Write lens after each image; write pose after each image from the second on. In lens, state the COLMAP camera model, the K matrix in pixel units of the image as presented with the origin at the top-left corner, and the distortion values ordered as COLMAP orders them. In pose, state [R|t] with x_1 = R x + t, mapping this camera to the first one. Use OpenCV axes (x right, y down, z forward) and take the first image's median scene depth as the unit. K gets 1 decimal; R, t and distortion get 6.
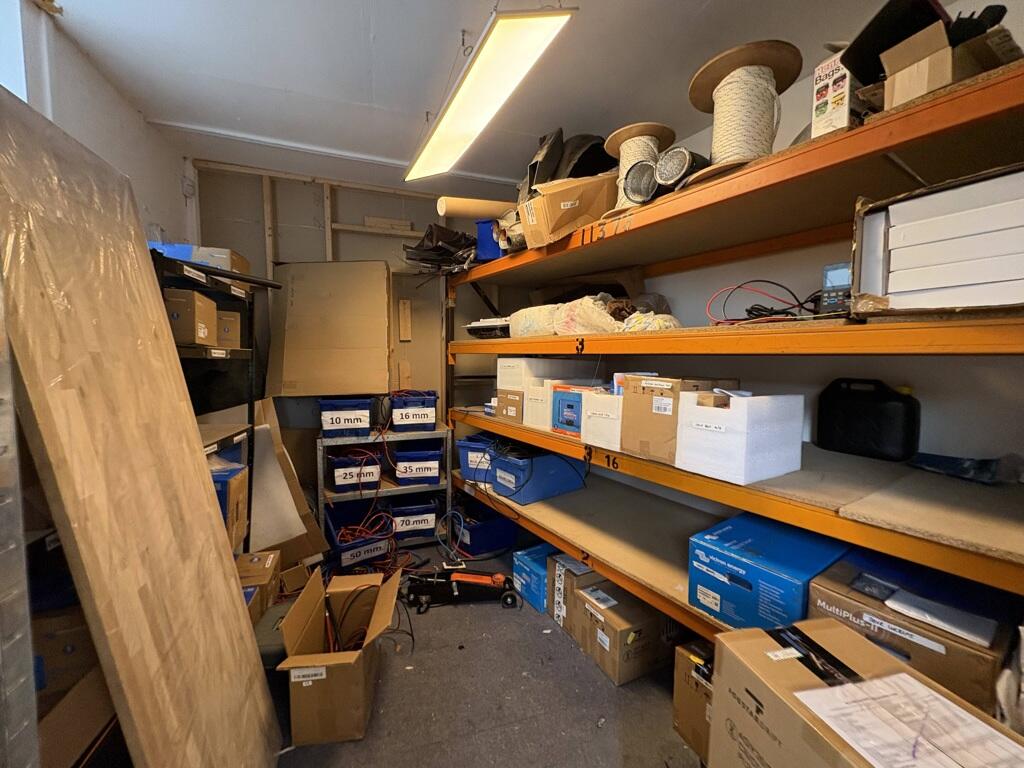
lens RADIAL K [[407.5, 0, 511.8], [0, 407.5, 384.6], [0, 0, 1]] dist [-0.000881, -0.000256]
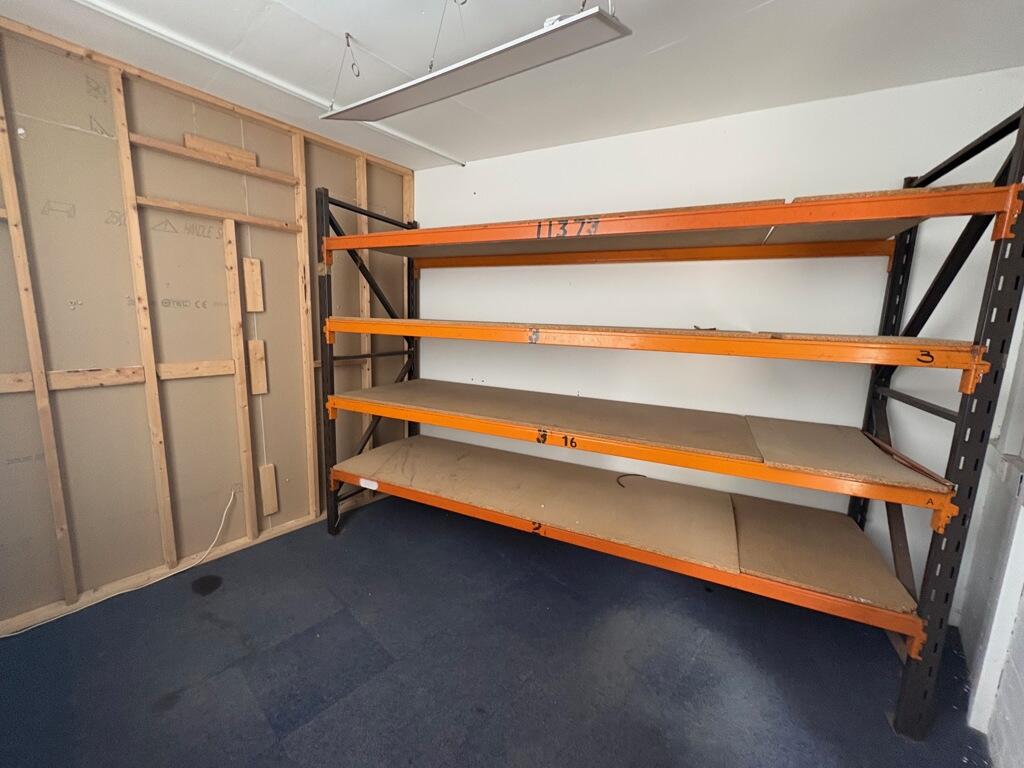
lens RADIAL K [[407.5, 0, 511.8], [0, 407.5, 384.6], [0, 0, 1]] dist [-0.000881, -0.000256]
pose [[0.854118, -0.059779, 0.516633, -0.285034], [0.009231, 0.994958, 0.099864, -0.050393], [-0.519998, -0.080526, 0.850363, 0.082241]]
